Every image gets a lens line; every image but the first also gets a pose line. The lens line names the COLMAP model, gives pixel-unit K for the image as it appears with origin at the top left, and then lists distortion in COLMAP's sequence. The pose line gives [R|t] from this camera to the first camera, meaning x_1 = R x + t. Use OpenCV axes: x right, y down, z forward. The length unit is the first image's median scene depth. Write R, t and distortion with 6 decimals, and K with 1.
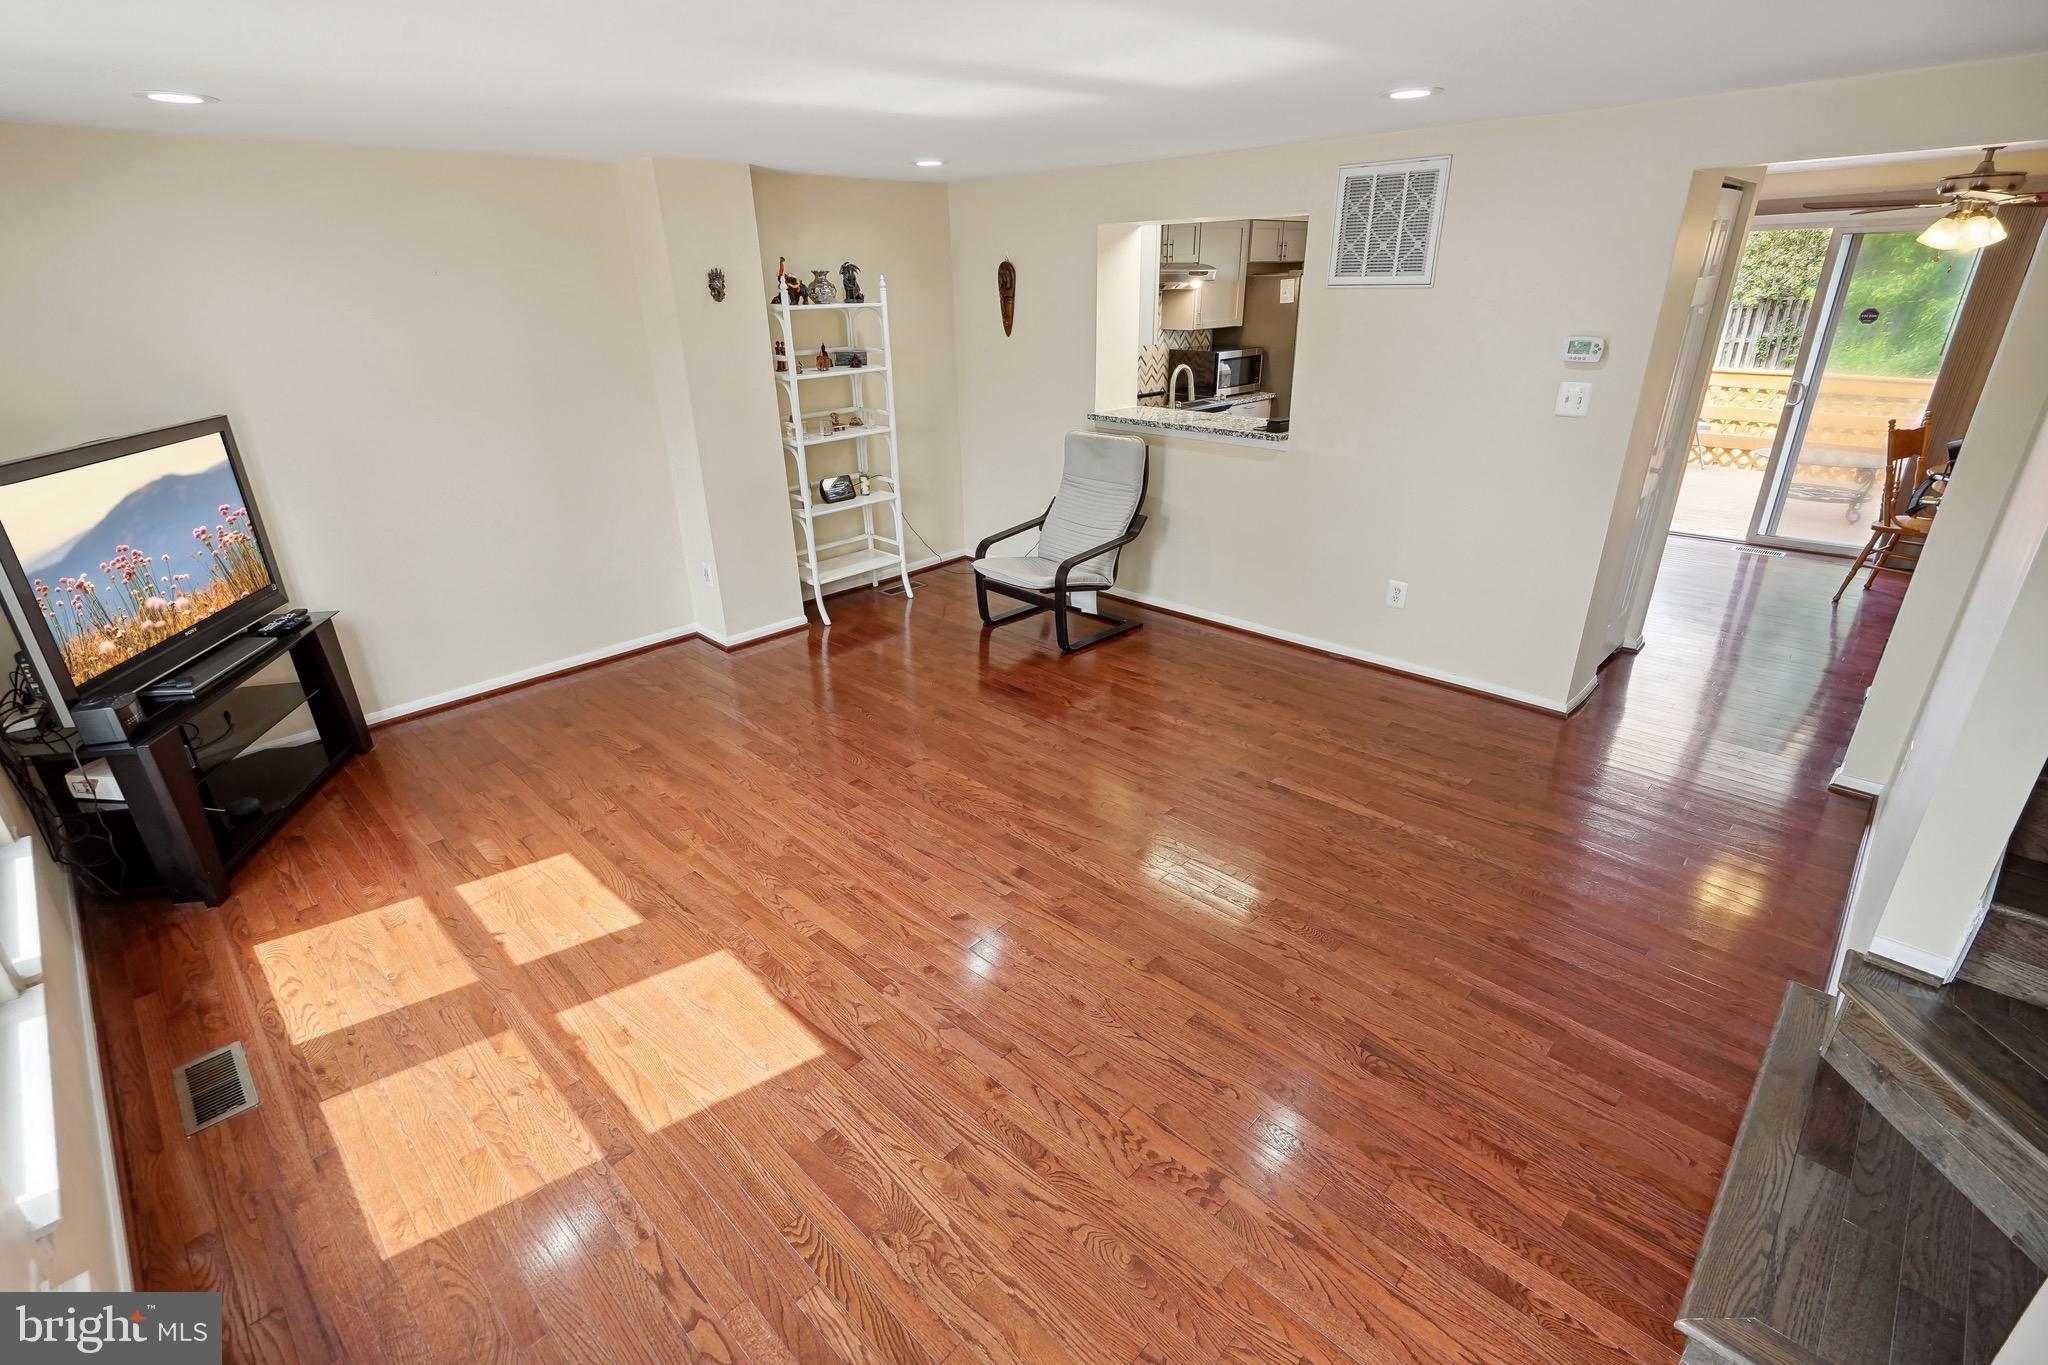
lens RADIAL K [[938.5, 0, 1024.0], [0, 938.5, 692.1], [0, 0, 1]] dist [-0.000356, 0.001281]
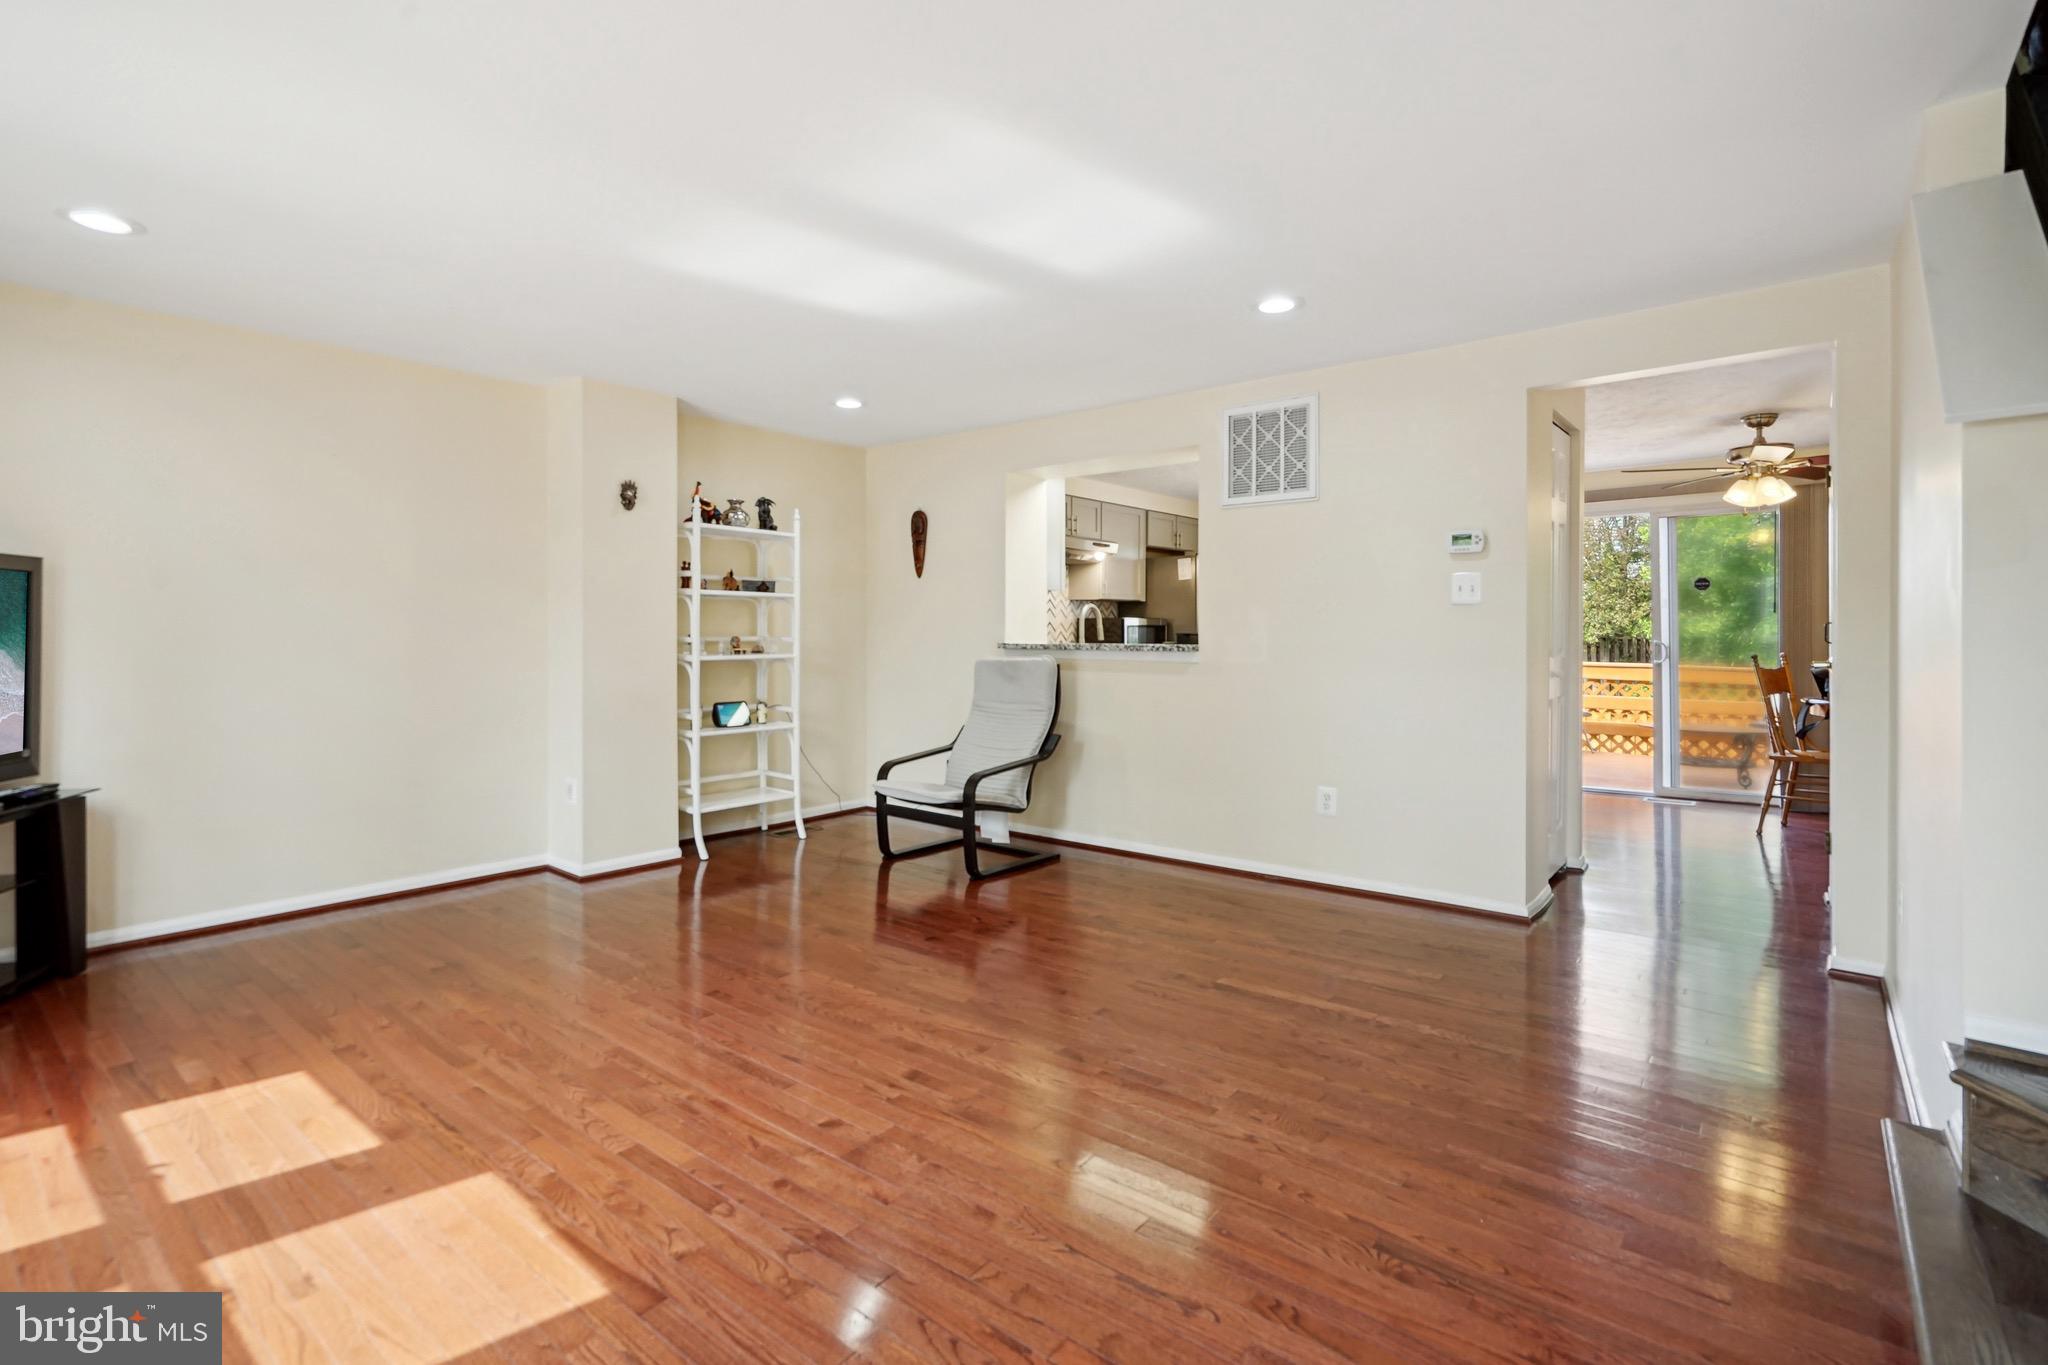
lens RADIAL K [[962.1, 0, 1024.5], [0, 962.1, 636.0], [0, 0, 1]] dist [-0.001867, 0.000503]
pose [[0.995927, 0.018475, 0.088254, 0.008980], [0.018628, 0.915508, -0.401868, 0.152158], [-0.088222, 0.401875, 0.911435, 0.099792]]
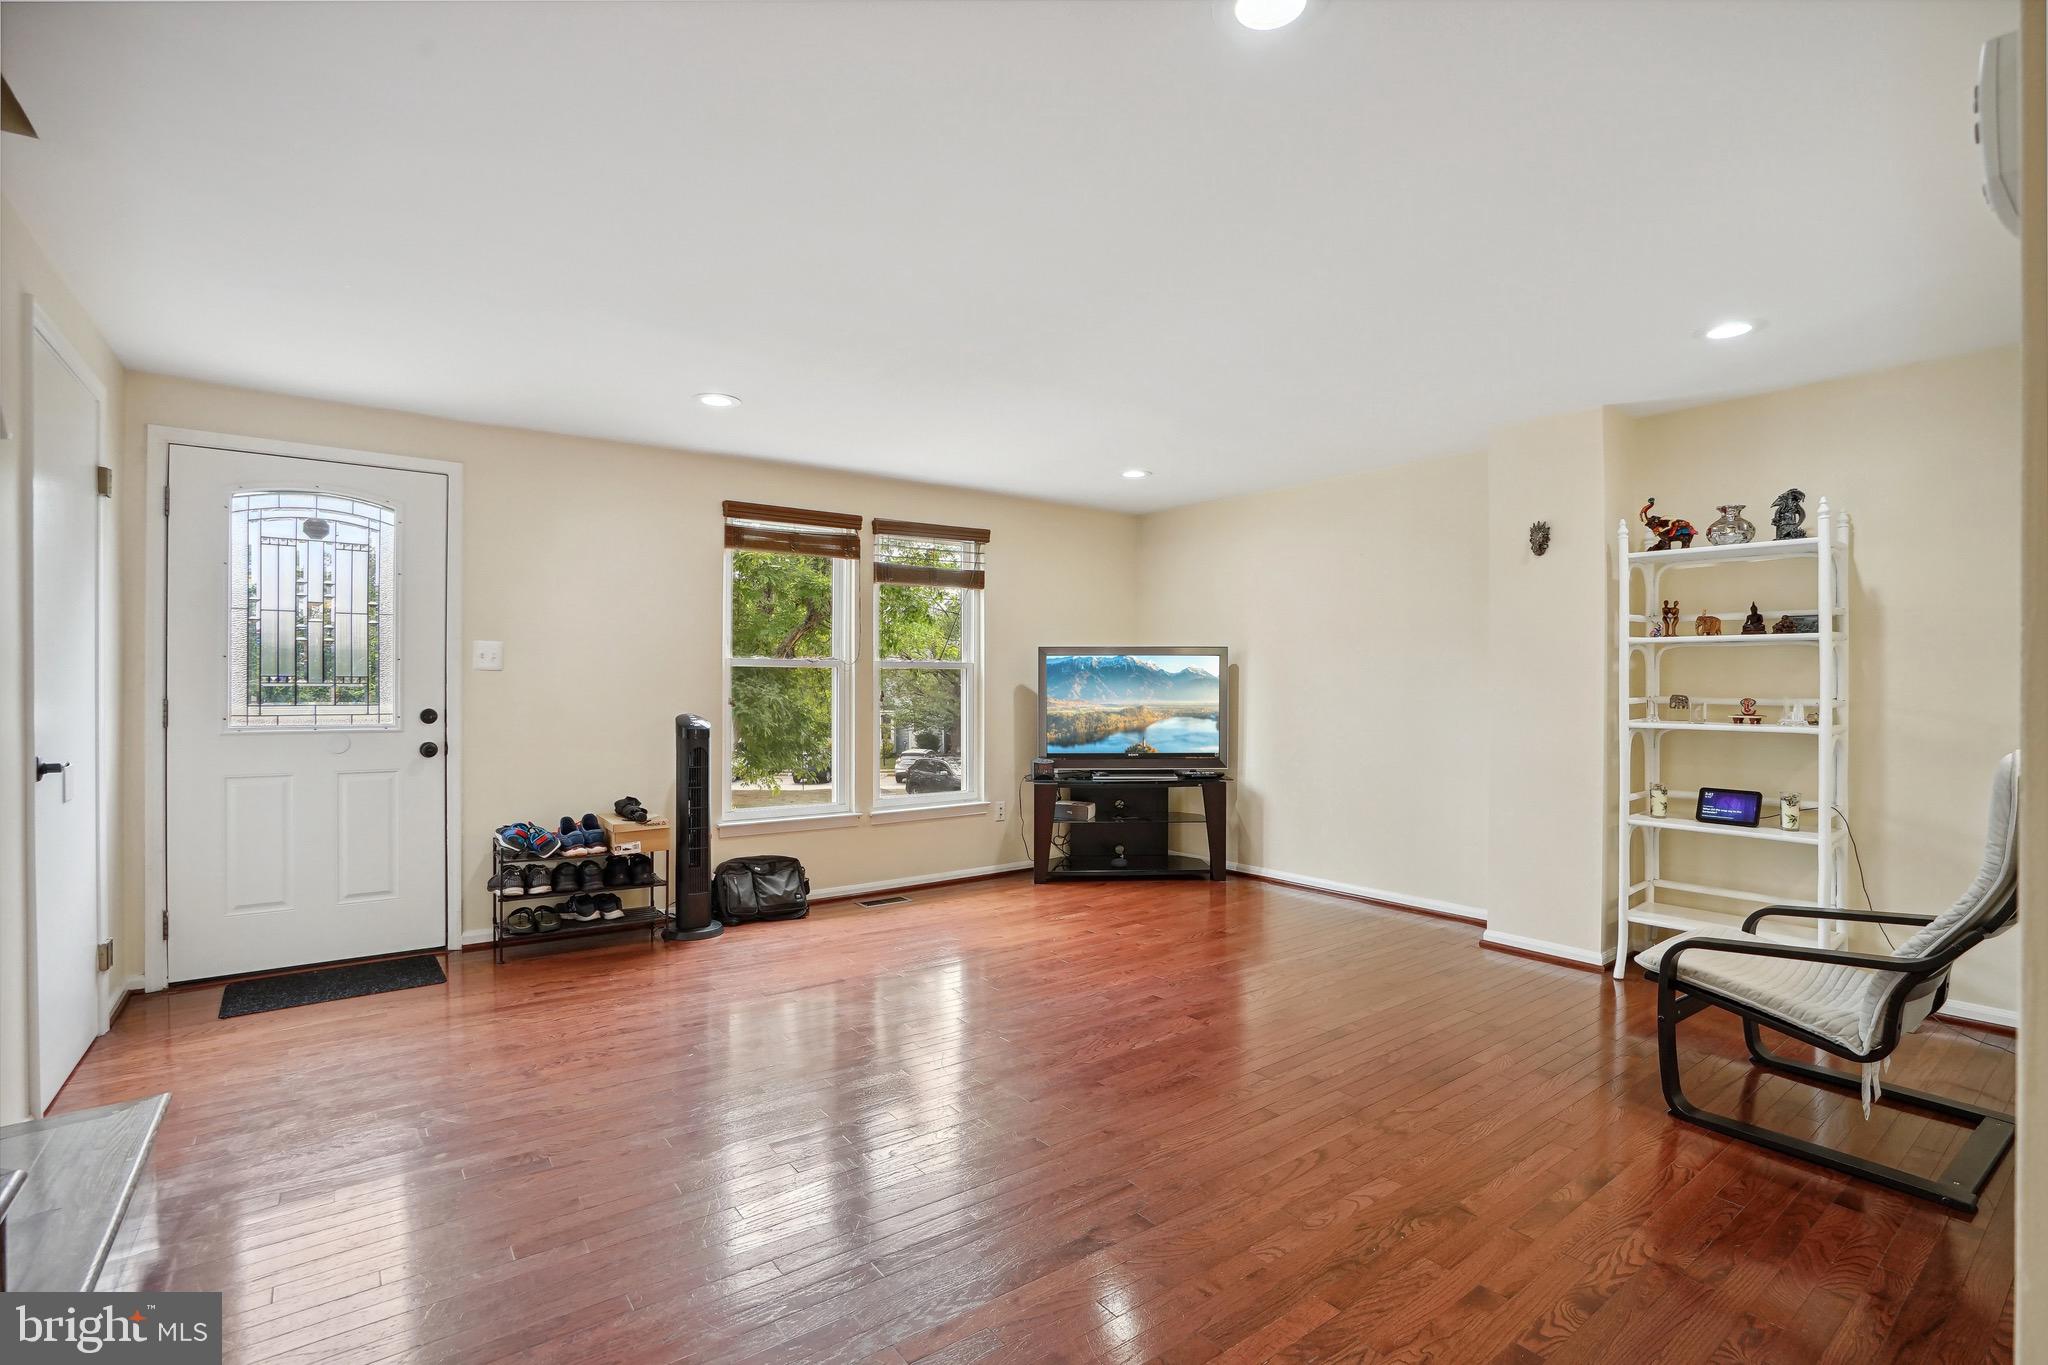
lens RADIAL K [[953.0, 0, 1025.4], [0, 953.0, 679.6], [0, 0, 1]] dist [-0.016768, 0.000495]
pose [[-0.158479, 0.012849, -0.987279, 0.784258], [-0.401269, 0.912777, 0.076292, -0.216622], [0.902146, 0.408255, -0.139500, 0.881587]]
